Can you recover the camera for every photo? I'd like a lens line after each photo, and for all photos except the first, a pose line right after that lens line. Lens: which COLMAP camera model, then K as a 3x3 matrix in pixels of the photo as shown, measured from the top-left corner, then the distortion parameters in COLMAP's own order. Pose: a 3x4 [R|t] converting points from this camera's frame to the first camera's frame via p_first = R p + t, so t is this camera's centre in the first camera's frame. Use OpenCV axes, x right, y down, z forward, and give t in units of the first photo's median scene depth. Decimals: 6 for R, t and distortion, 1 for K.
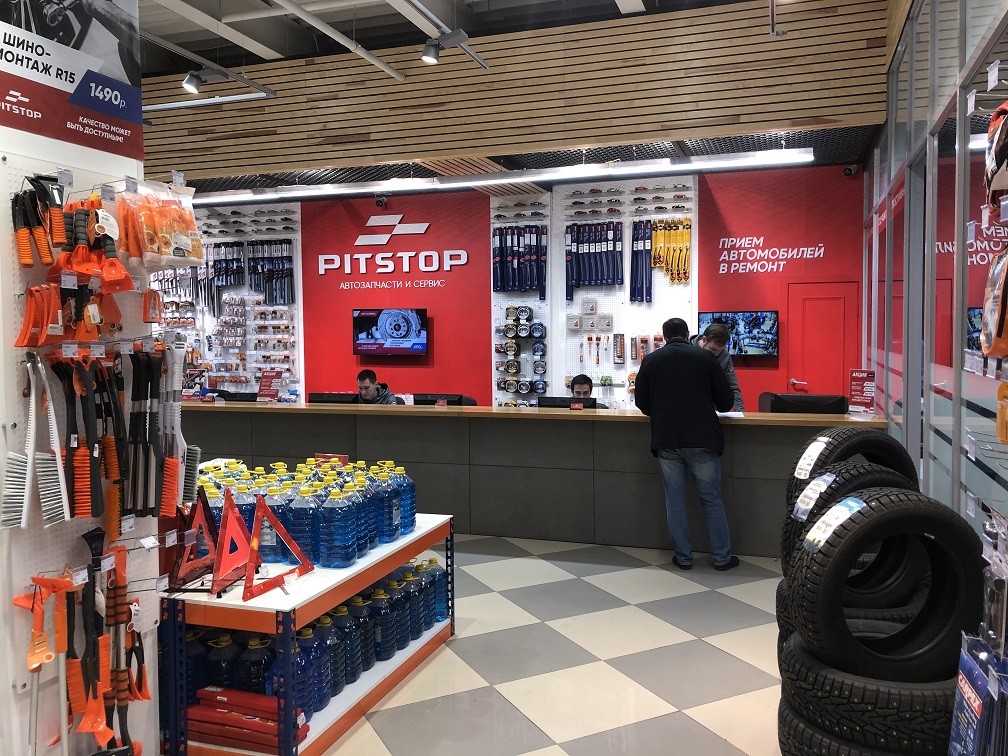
lens RADIAL K [[838.7, 0, 504.0], [0, 838.7, 379.8], [0, 0, 1]] dist [0.016853, -0.015145]
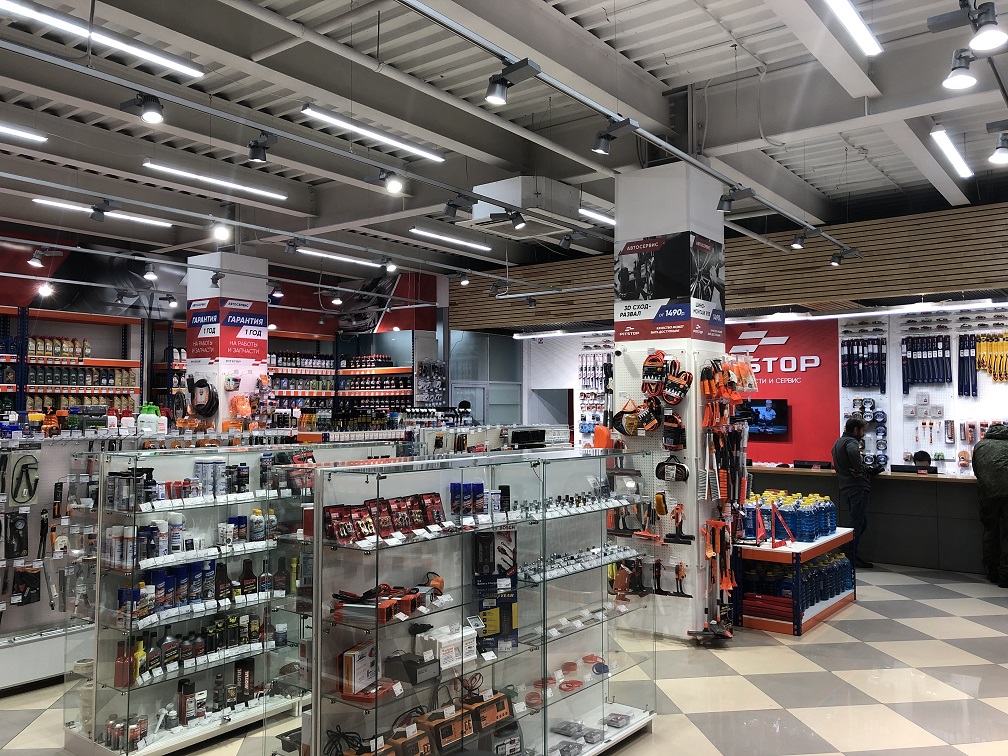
lens RADIAL K [[838.7, 0, 495.5], [0, 838.7, 371.8], [0, 0, 1]] dist [0.016853, -0.015145]
pose [[0.945211, -0.004999, -0.326421, -0.101002], [-0.028175, 0.994903, -0.096823, 0.016584], [0.325241, 0.100715, 0.940252, -0.462159]]
